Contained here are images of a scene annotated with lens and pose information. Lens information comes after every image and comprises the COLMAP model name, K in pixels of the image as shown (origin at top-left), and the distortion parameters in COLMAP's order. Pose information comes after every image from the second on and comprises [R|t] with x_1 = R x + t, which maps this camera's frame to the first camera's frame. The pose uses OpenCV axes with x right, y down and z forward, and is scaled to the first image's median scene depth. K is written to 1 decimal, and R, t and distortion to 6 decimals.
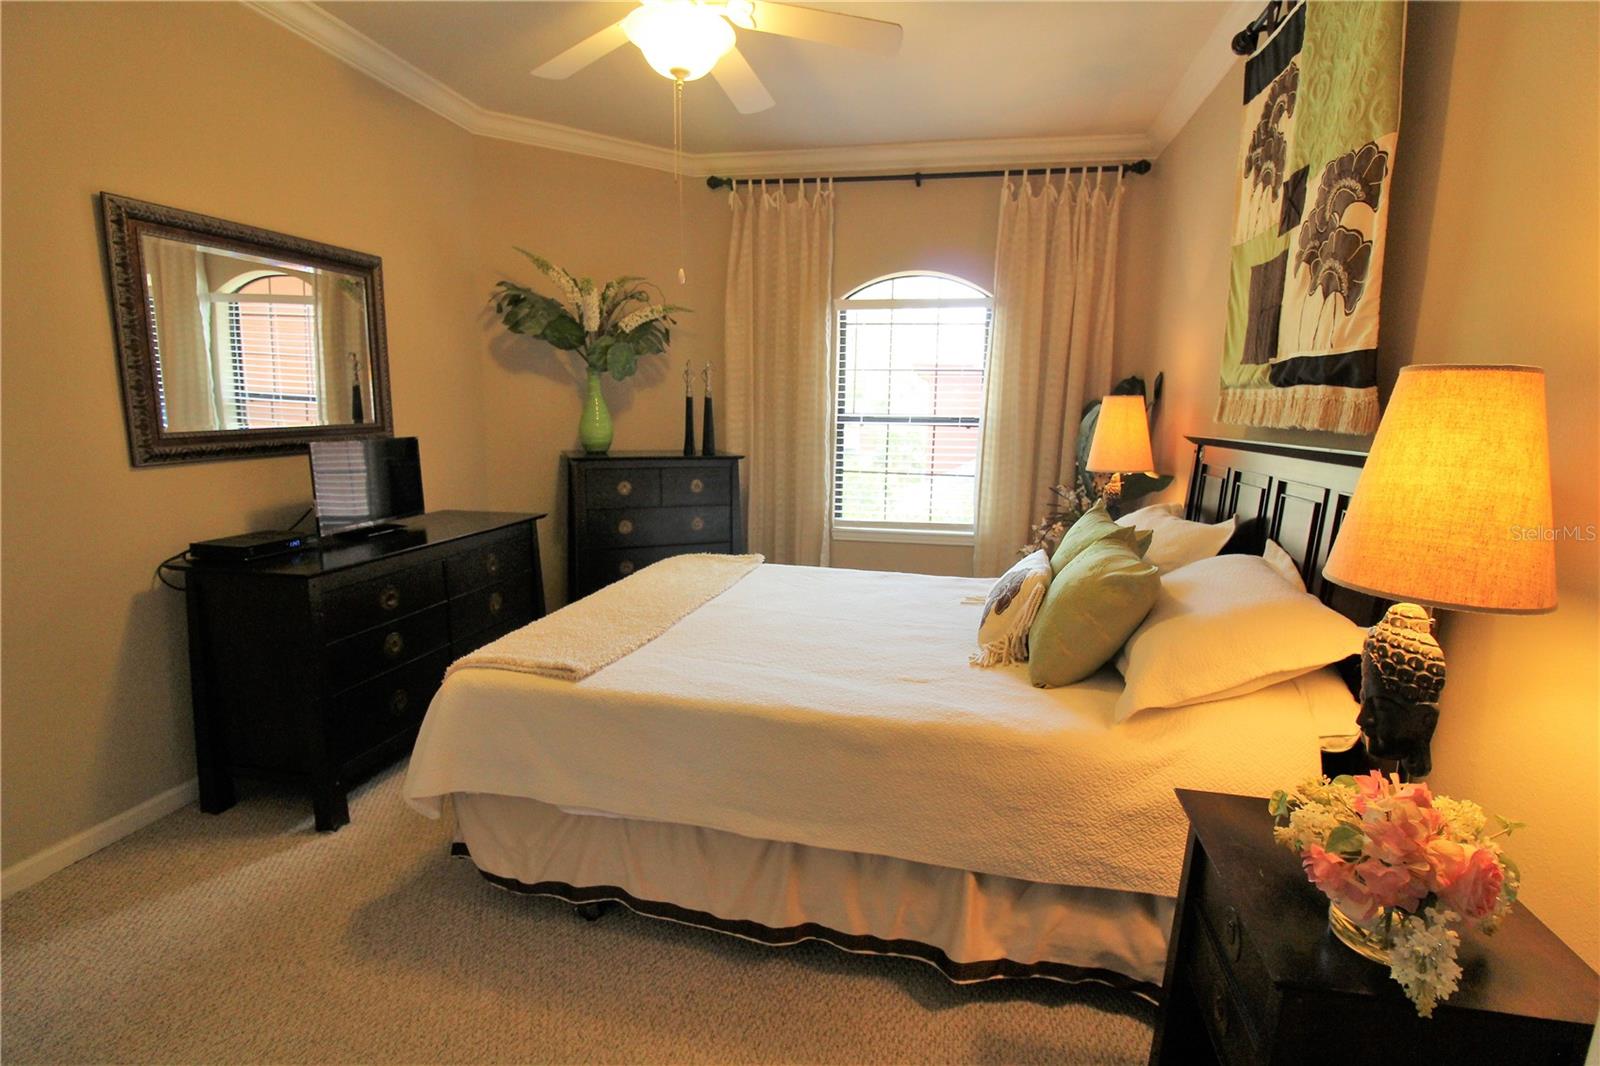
lens RADIAL K [[745.9, 0, 807.6], [0, 745.9, 520.7], [0, 0, 1]] dist [0.003723, -0.016199]
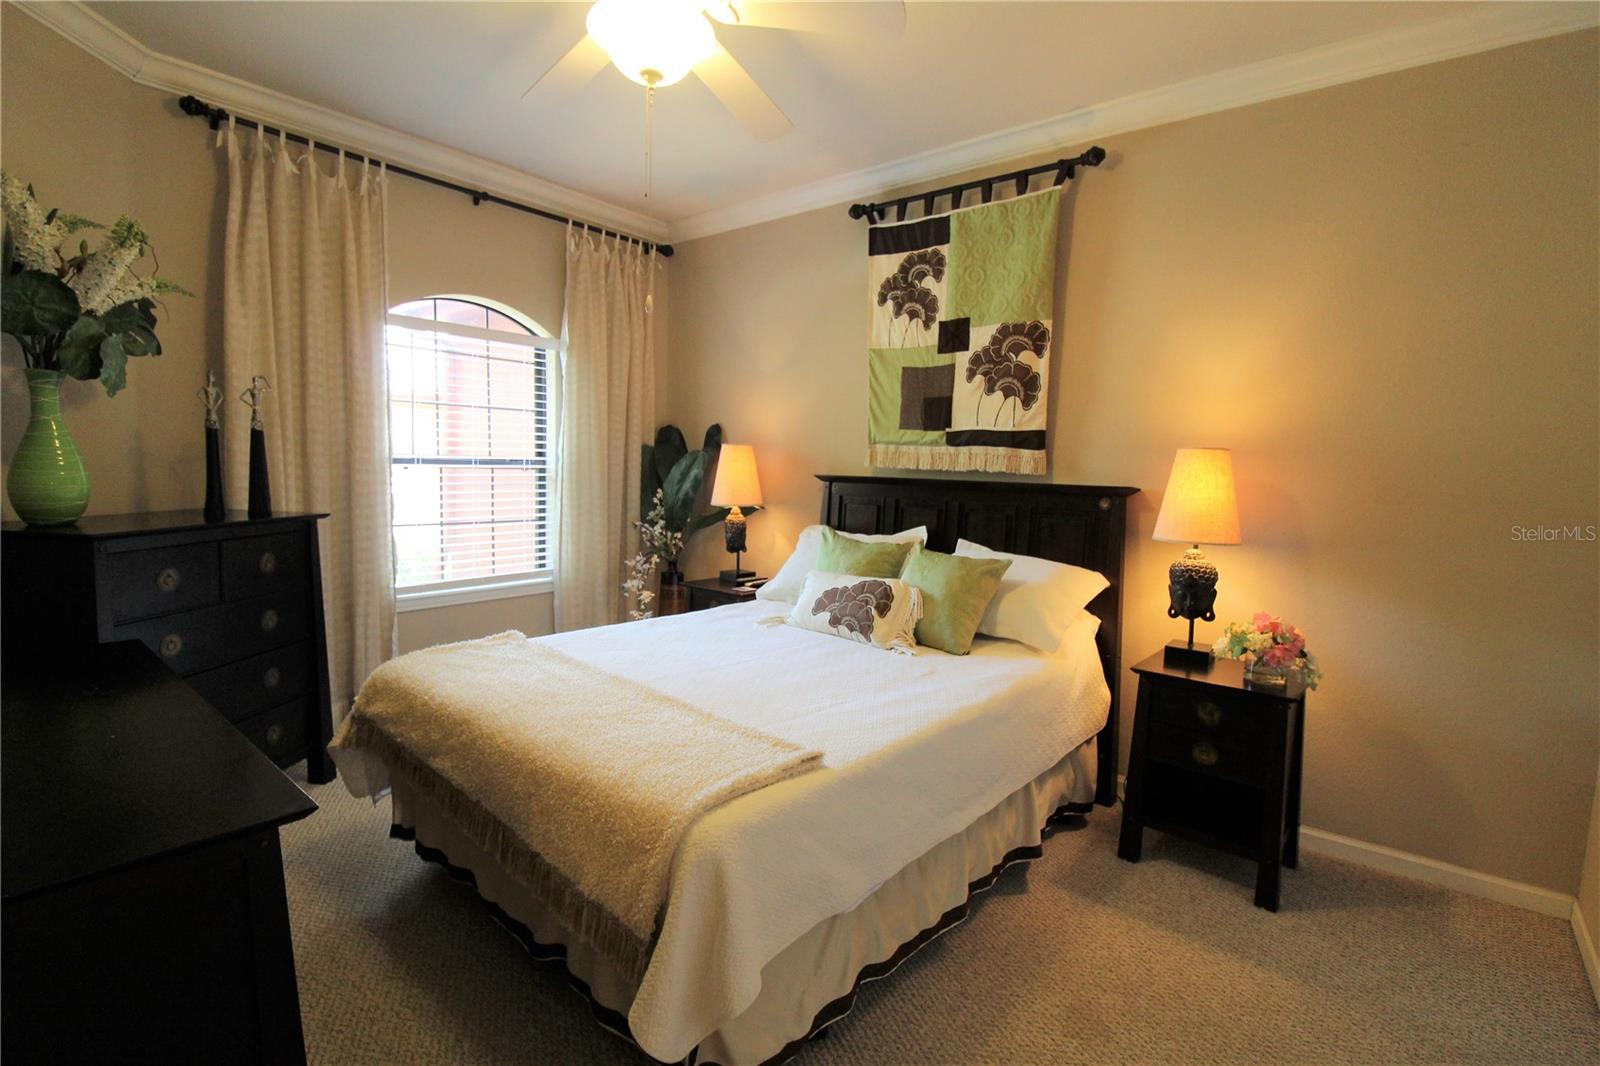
lens RADIAL K [[745.9, 0, 807.6], [0, 745.9, 520.7], [0, 0, 1]] dist [0.003723, -0.016199]
pose [[0.474449, -0.072109, 0.877325, -0.517607], [0.111675, 0.993517, 0.021266, -0.046541], [-0.873171, 0.087886, 0.479426, 0.270200]]
